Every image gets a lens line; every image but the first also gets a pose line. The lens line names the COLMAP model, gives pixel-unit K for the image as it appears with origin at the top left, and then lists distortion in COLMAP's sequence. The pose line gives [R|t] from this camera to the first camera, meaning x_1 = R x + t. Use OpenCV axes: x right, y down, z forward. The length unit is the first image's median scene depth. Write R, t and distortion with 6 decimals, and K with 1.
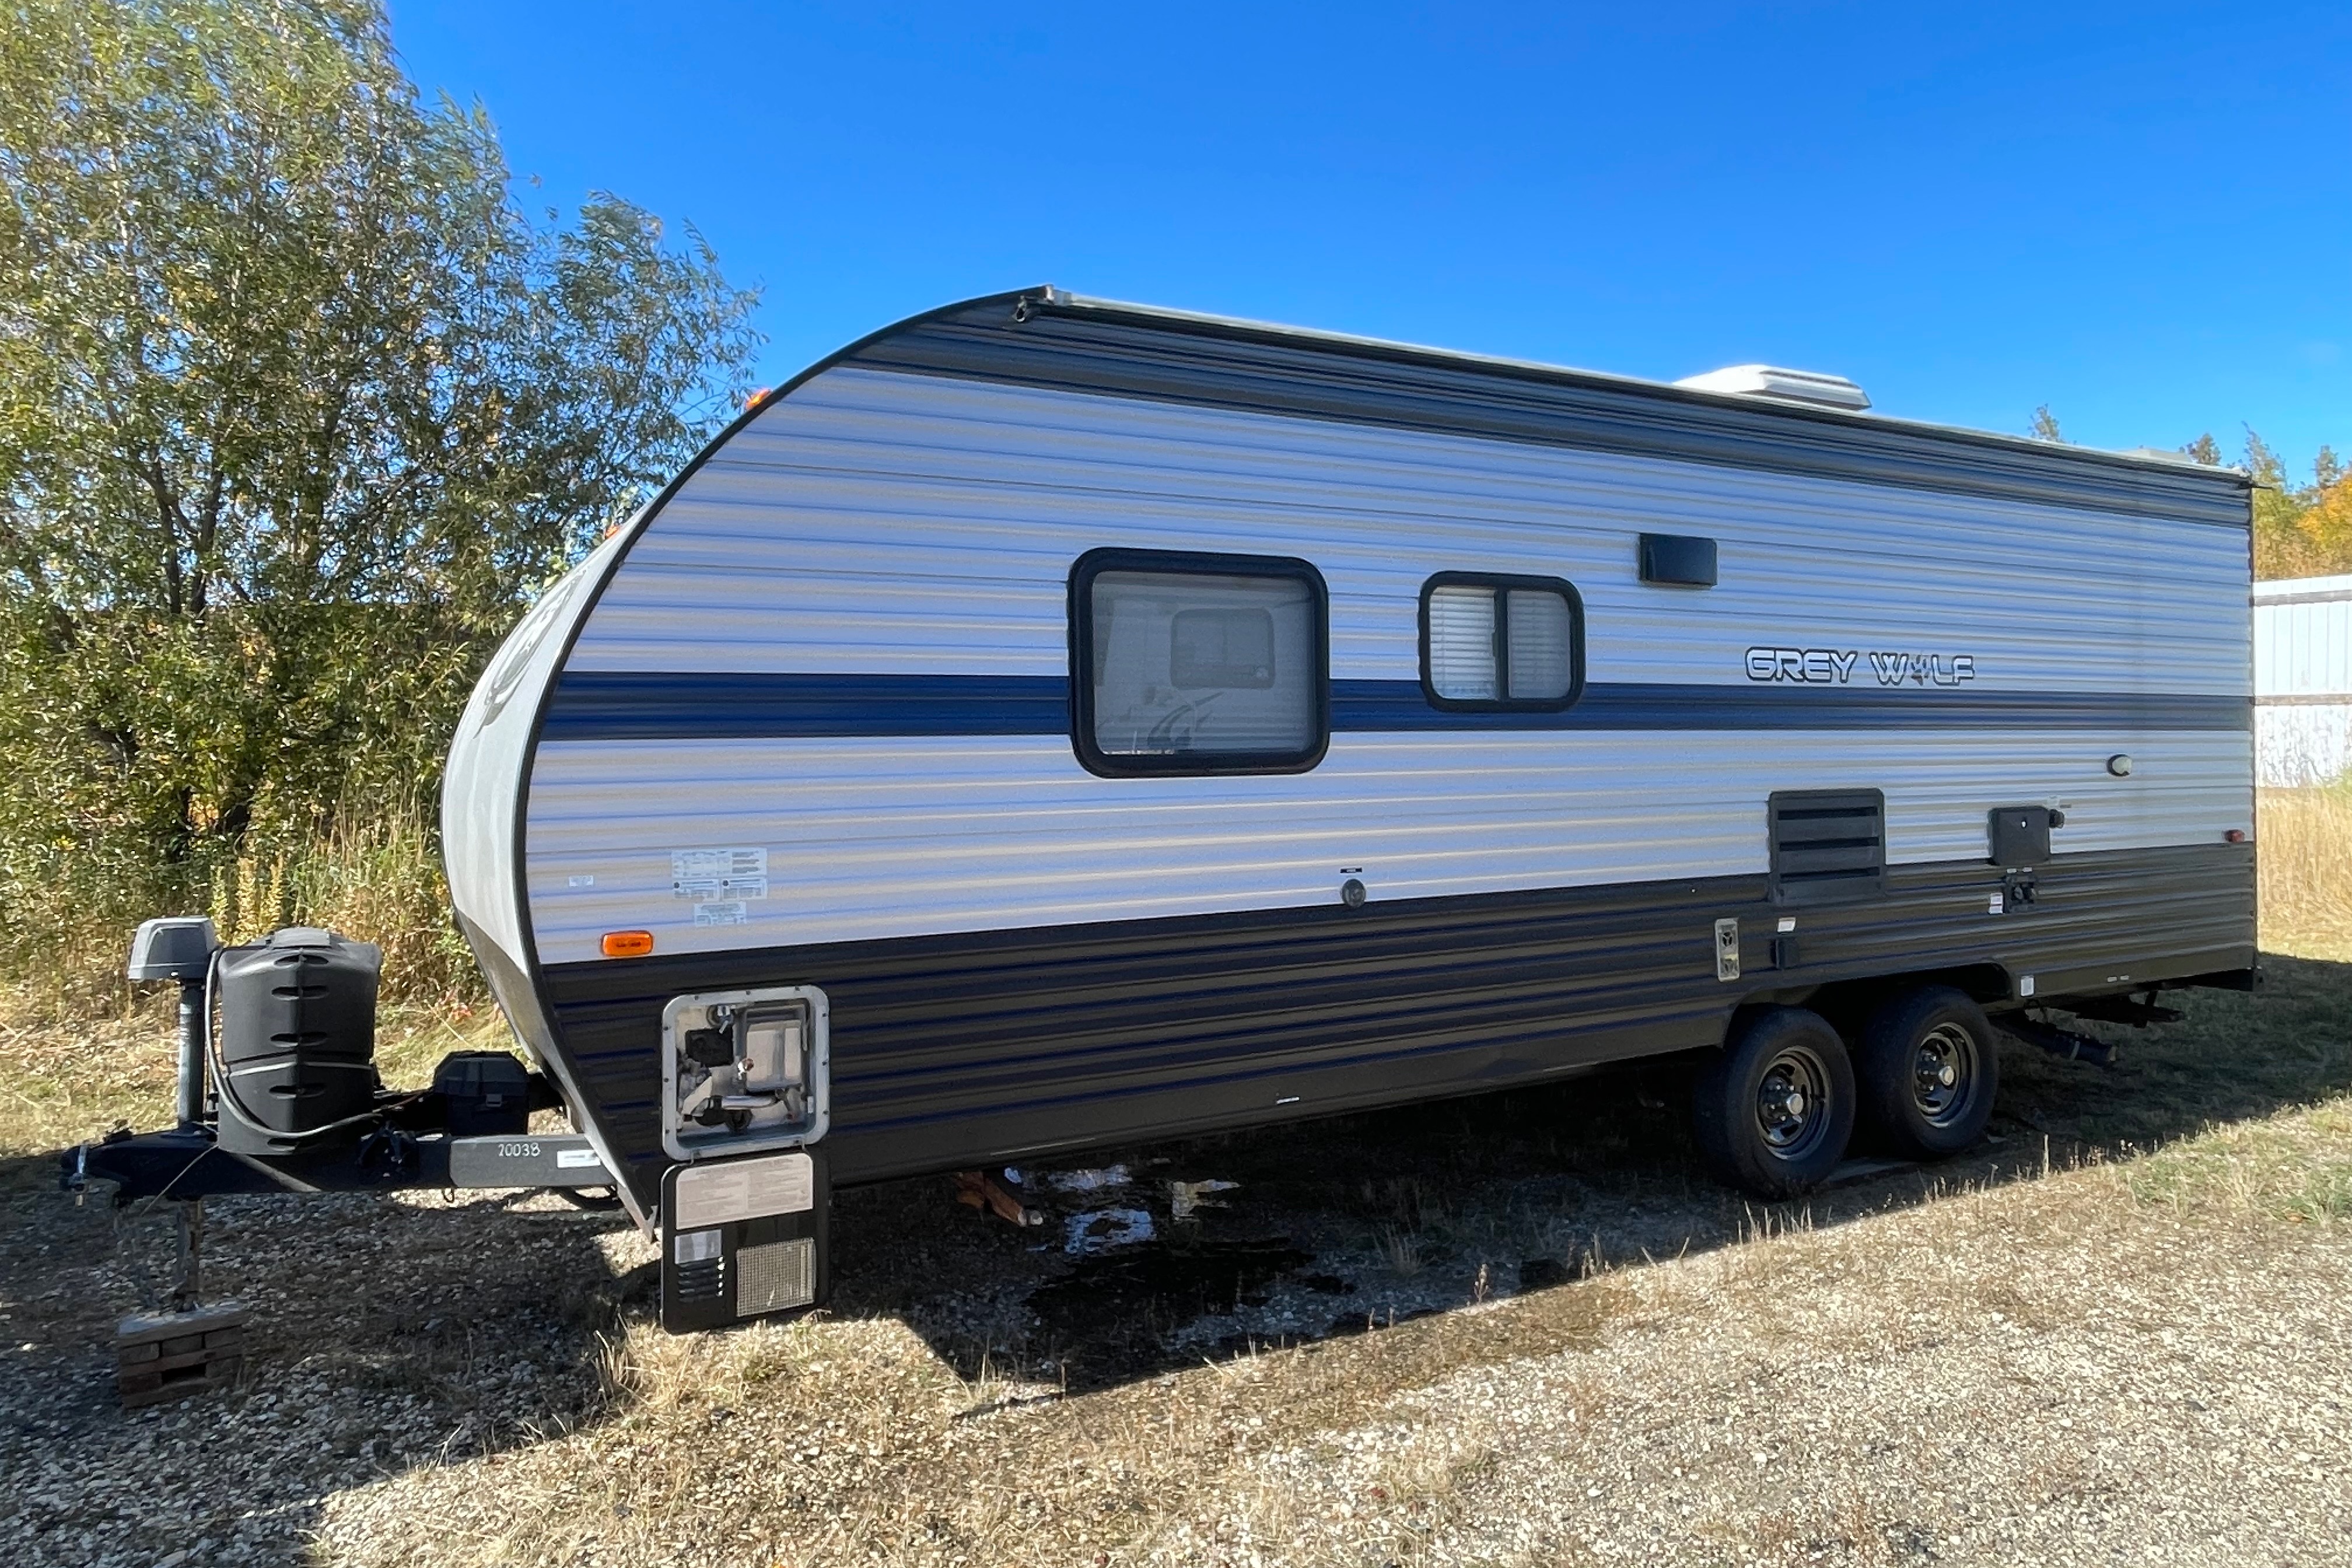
lens RADIAL K [[1518.4, 0, 1161.6], [0, 1518.4, 776.8], [0, 0, 1]] dist [0.004139, 0.000540]
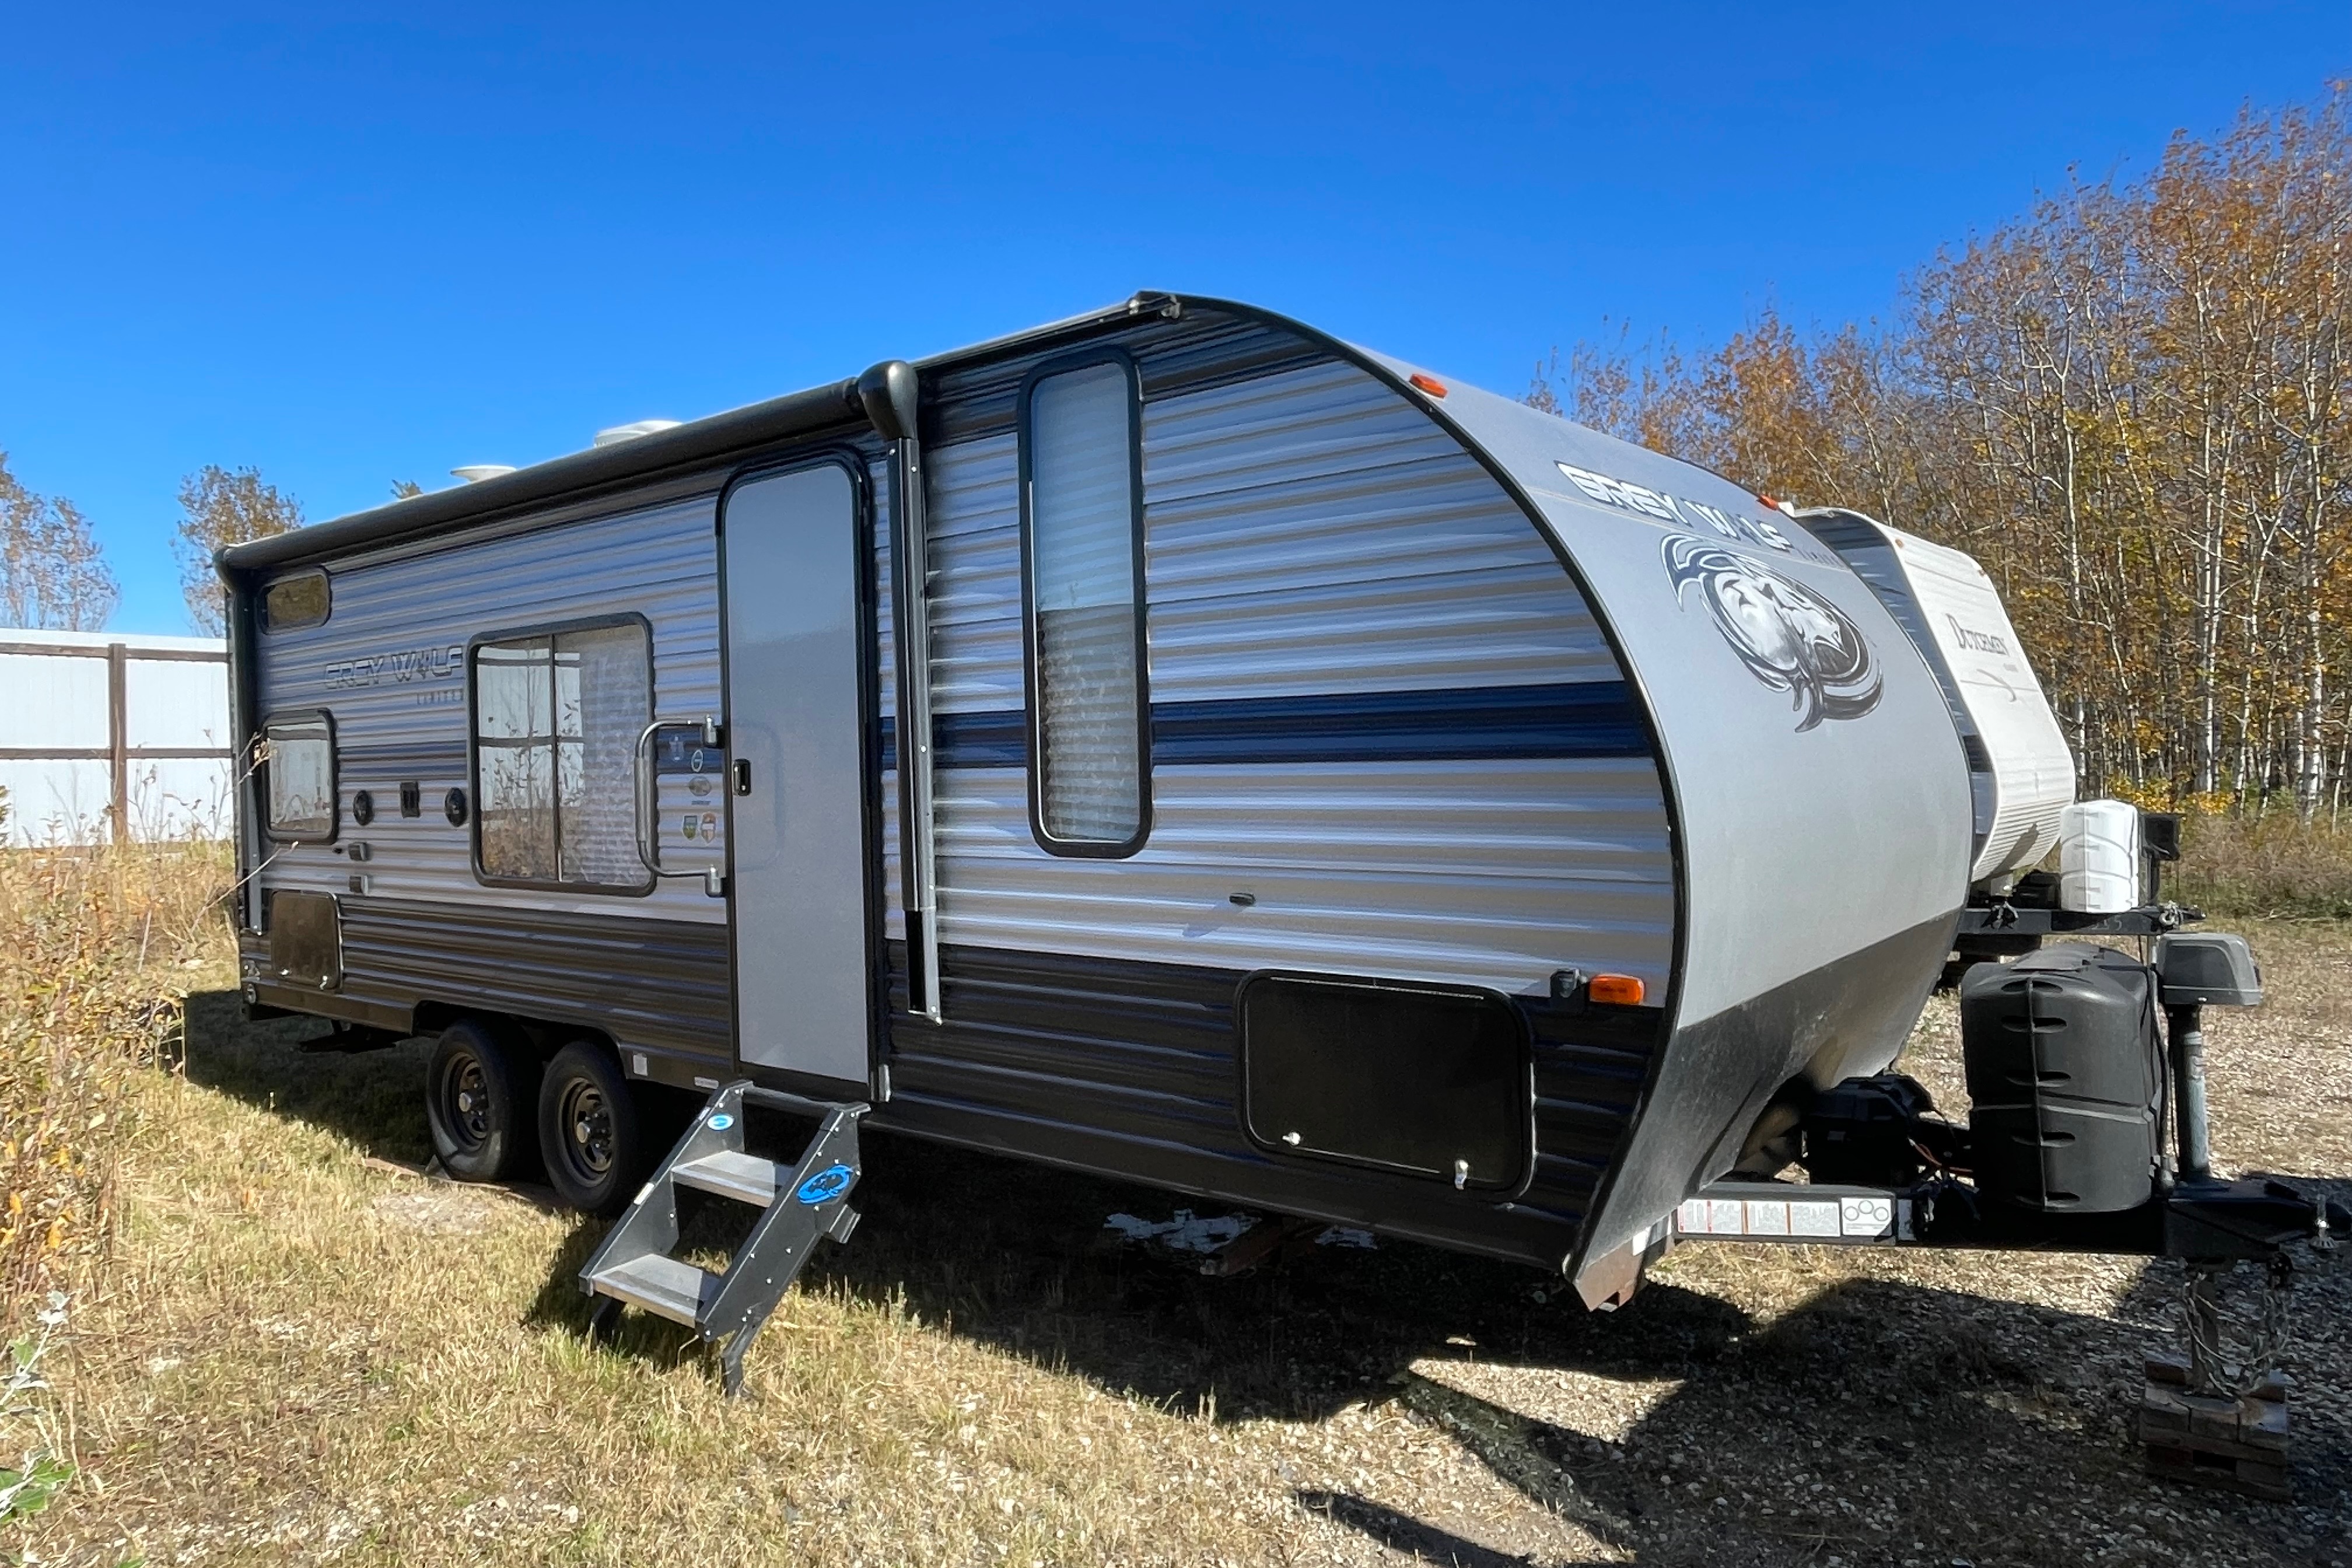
lens RADIAL K [[1518.4, 0, 1162.1], [0, 1518.4, 776.9], [0, 0, 1]] dist [0.004139, 0.000540]
pose [[-0.374850, 0.002647, 0.927082, -1.068845], [0.044589, 0.998890, 0.015177, -0.031160], [-0.926013, 0.047027, -0.374552, 1.625900]]
